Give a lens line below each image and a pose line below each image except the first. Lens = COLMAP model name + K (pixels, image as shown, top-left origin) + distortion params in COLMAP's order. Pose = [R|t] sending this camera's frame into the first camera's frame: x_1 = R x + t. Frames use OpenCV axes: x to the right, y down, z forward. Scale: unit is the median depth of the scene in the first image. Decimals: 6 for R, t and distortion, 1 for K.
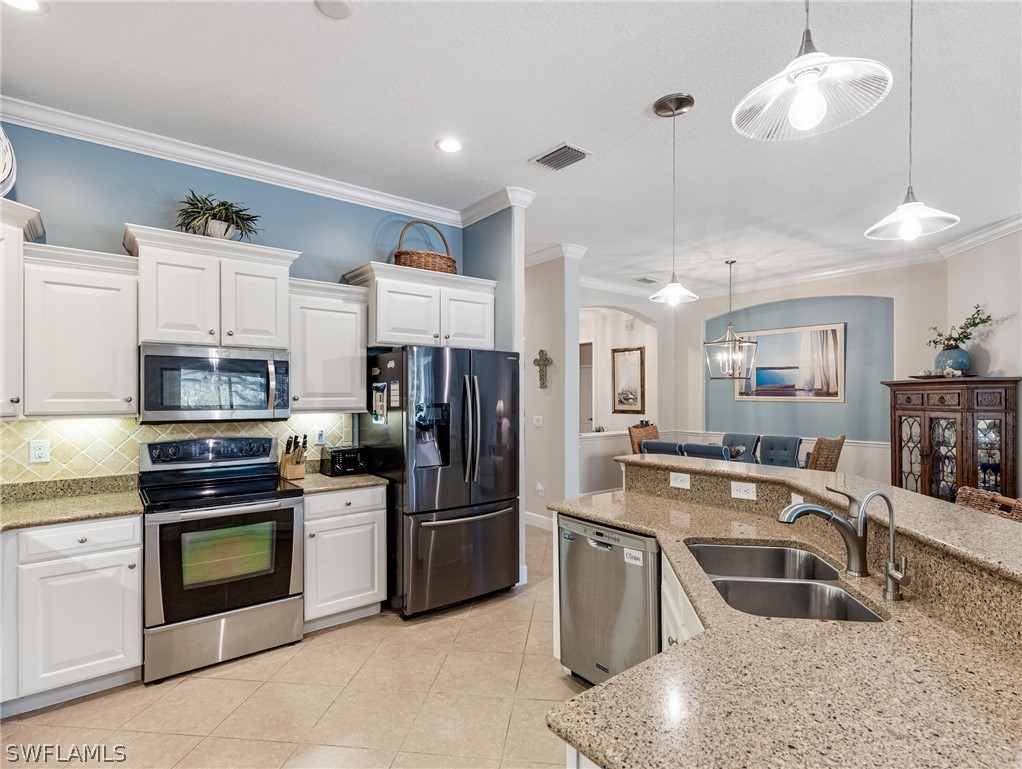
lens RADIAL K [[517.2, 0, 520.0], [0, 517.2, 388.1], [0, 0, 1]] dist [0.004827, -0.000624]
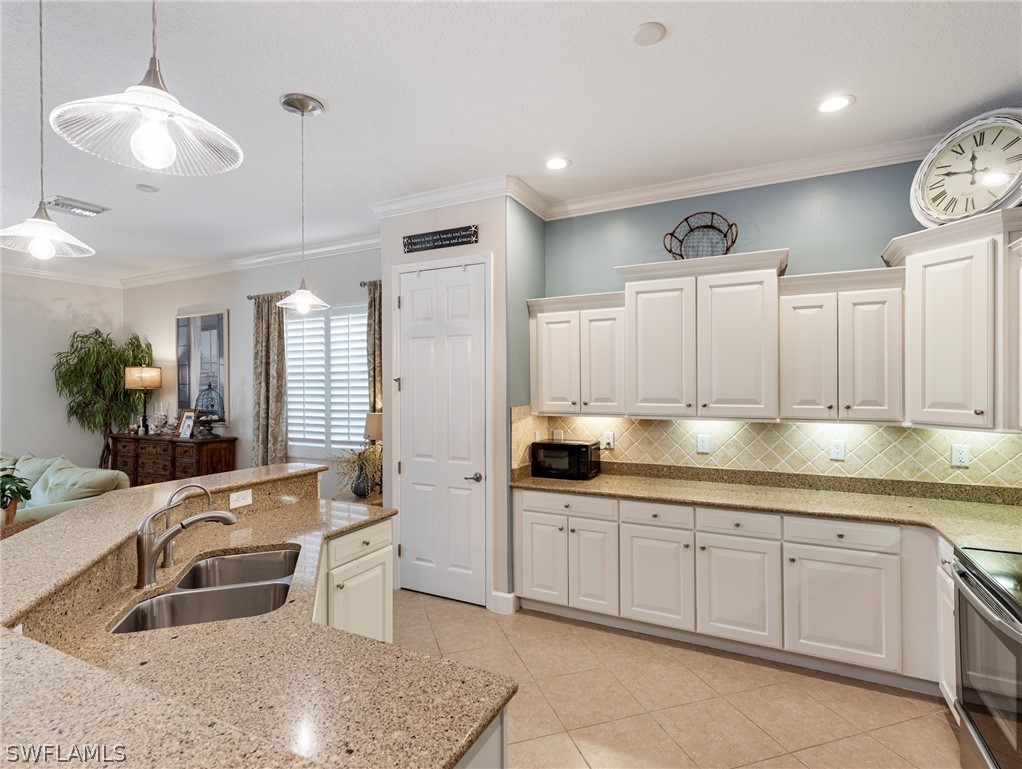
lens RADIAL K [[520.7, 0, 511.0], [0, 520.7, 384.5], [0, 0, 1]] dist [0.002814, -0.000332]
pose [[-0.910029, 0.009087, -0.414445, 0.162846], [0.012970, 0.999894, -0.006556, -0.022090], [0.414342, -0.011341, -0.910051, 0.945305]]
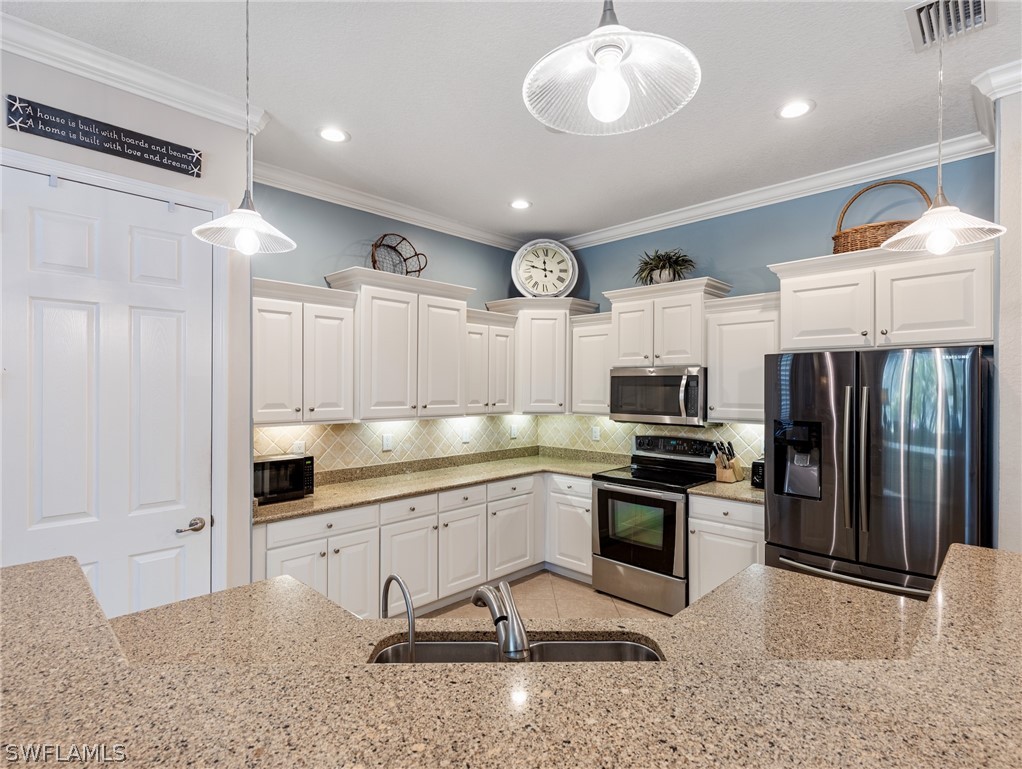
lens RADIAL K [[517.2, 0, 520.0], [0, 517.2, 388.1], [0, 0, 1]] dist [0.004827, -0.000624]
pose [[0.136814, 0.002800, -0.990593, 0.507732], [0.009258, 0.999949, 0.004105, -0.026410], [0.990553, -0.009732, 0.136781, 0.369366]]
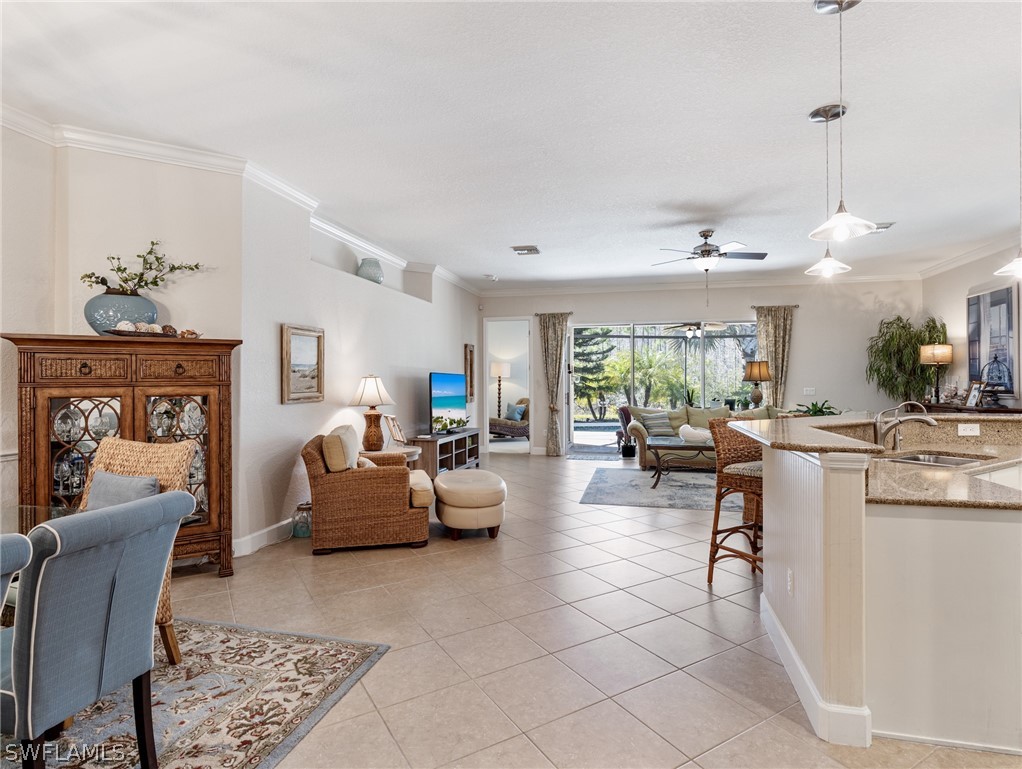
lens RADIAL K [[538.1, 0, 515.8], [0, 538.1, 383.0], [0, 0, 1]] dist [-0.001989, -0.001585]
pose [[-0.618863, -0.001131, 0.785498, -0.041718], [-0.006386, 0.999973, -0.003591, 0.049854], [-0.785473, -0.007239, -0.618854, 1.349850]]
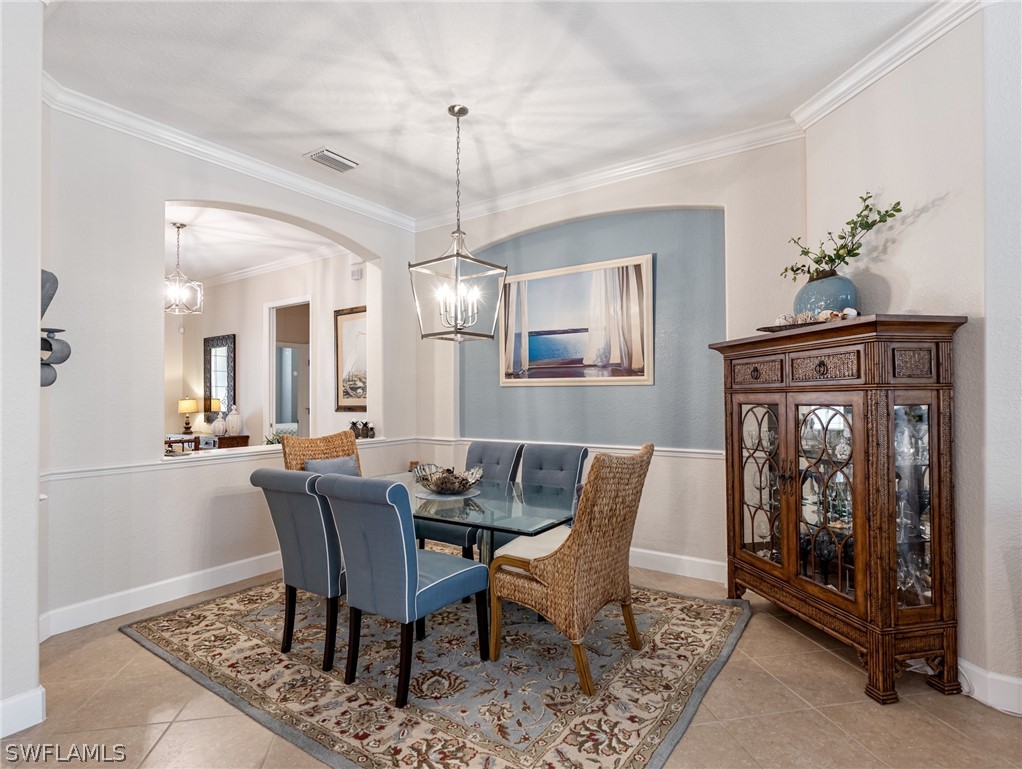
lens RADIAL K [[538.1, 0, 515.8], [0, 538.1, 383.0], [0, 0, 1]] dist [-0.001989, -0.001585]
pose [[0.954265, 0.000595, 0.298960, 0.462361], [0.002787, 0.999937, -0.010886, 0.051684], [-0.298948, 0.011221, 0.954204, 0.728592]]
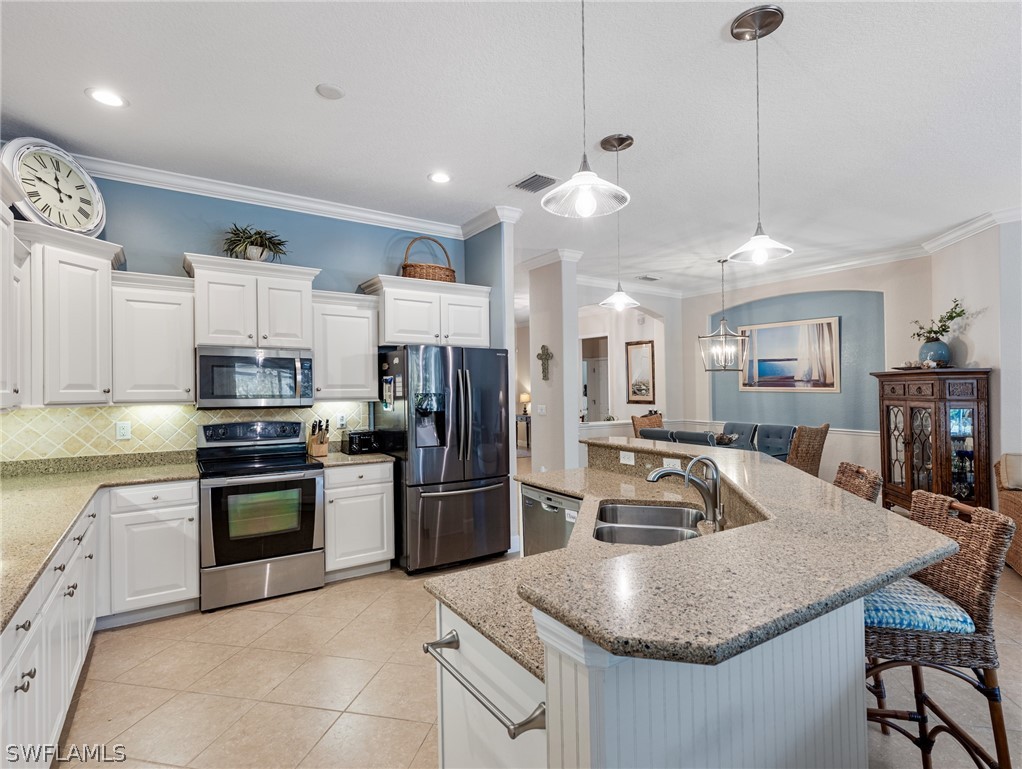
lens RADIAL K [[513.8, 0, 518.3], [0, 513.8, 383.3], [0, 0, 1]] dist [0.001962, -0.000667]
pose [[0.996624, -0.002610, -0.082056, 0.108979], [0.003181, 0.999972, 0.006836, -0.000884], [0.082036, -0.007074, 0.996604, -0.132747]]
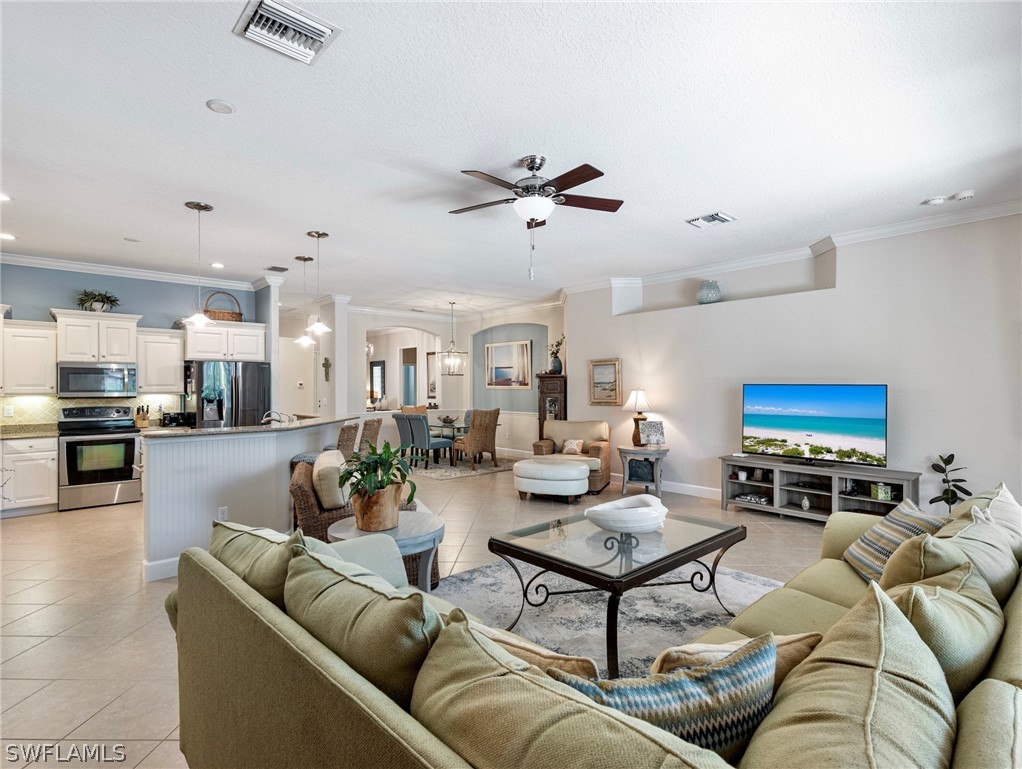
lens RADIAL K [[505.4, 0, 512.0], [0, 505.4, 377.2], [0, 0, 1]] dist [0.001083, 0.000097]
pose [[0.996736, -0.002060, 0.080702, 0.713067], [0.002466, 0.999985, -0.004931, -0.003874], [-0.080690, 0.005114, 0.996726, -0.909922]]
